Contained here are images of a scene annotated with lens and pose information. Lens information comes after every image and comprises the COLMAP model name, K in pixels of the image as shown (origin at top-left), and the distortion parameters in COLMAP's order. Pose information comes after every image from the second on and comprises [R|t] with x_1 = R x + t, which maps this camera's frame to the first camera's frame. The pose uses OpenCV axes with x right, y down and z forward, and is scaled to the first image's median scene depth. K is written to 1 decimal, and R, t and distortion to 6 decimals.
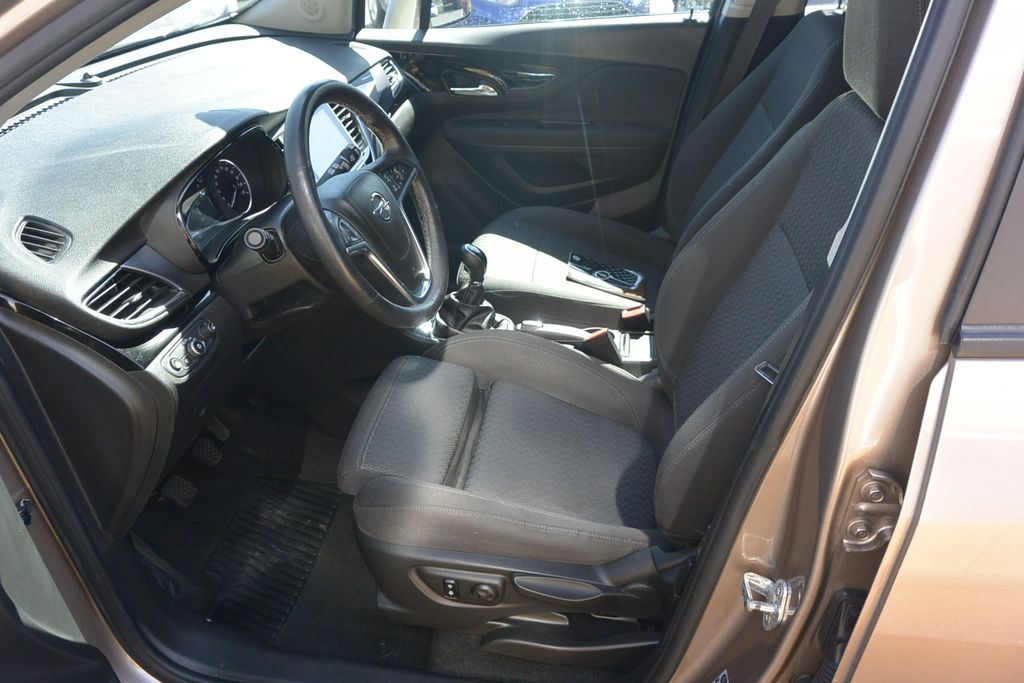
lens RADIAL K [[782.5, 0, 504.3], [0, 782.5, 344.3], [0, 0, 1]] dist [-0.004376, 0.008446]
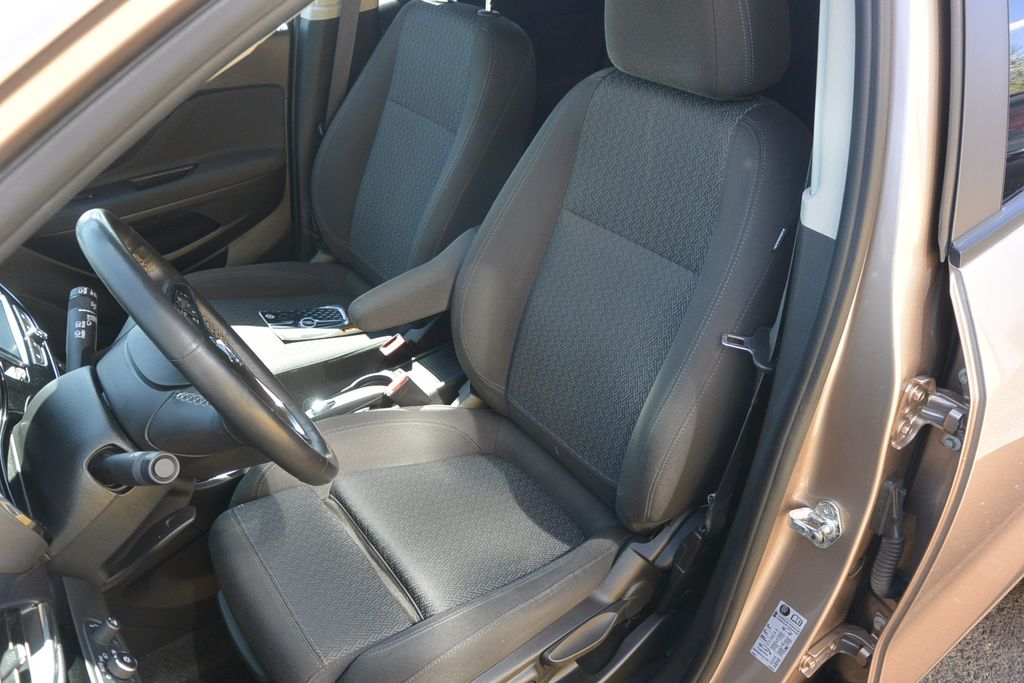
lens RADIAL K [[782.5, 0, 504.3], [0, 782.5, 344.3], [0, 0, 1]] dist [-0.004376, 0.008446]
pose [[0.710479, -0.401218, 0.578138, -0.251574], [0.386460, 0.909030, 0.155928, -0.122801], [-0.588106, 0.112643, 0.800901, 0.155119]]
